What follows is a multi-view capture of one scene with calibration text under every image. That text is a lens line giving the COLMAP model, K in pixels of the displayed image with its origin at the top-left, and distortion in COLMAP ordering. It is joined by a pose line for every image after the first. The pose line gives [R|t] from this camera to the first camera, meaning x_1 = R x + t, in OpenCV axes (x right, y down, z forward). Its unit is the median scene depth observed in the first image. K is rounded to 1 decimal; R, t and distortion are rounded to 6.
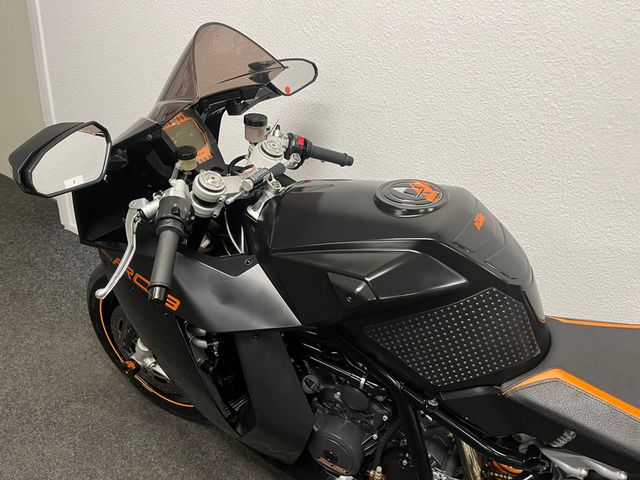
lens RADIAL K [[484.6, 0, 323.5], [0, 484.6, 242.9], [0, 0, 1]] dist [0.081283, -0.098174]
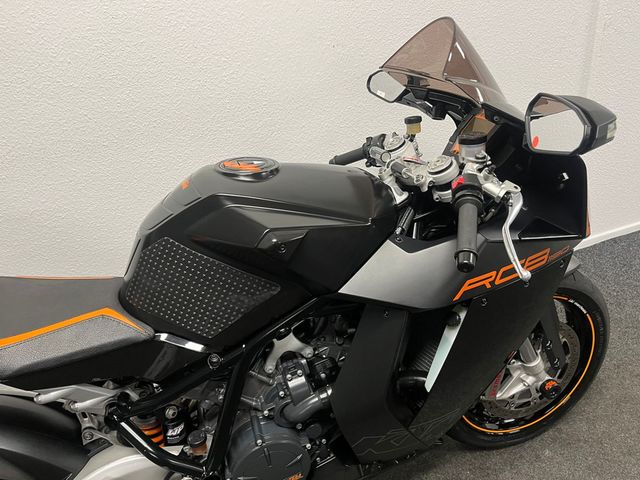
lens RADIAL K [[484.6, 0, 323.5], [0, 484.6, 242.9], [0, 0, 1]] dist [0.081283, -0.098174]
pose [[0.638149, -0.543188, 0.545631, -0.333285], [0.543273, 0.819858, 0.180797, 0.020413], [-0.545547, 0.181051, 0.818291, -0.094547]]
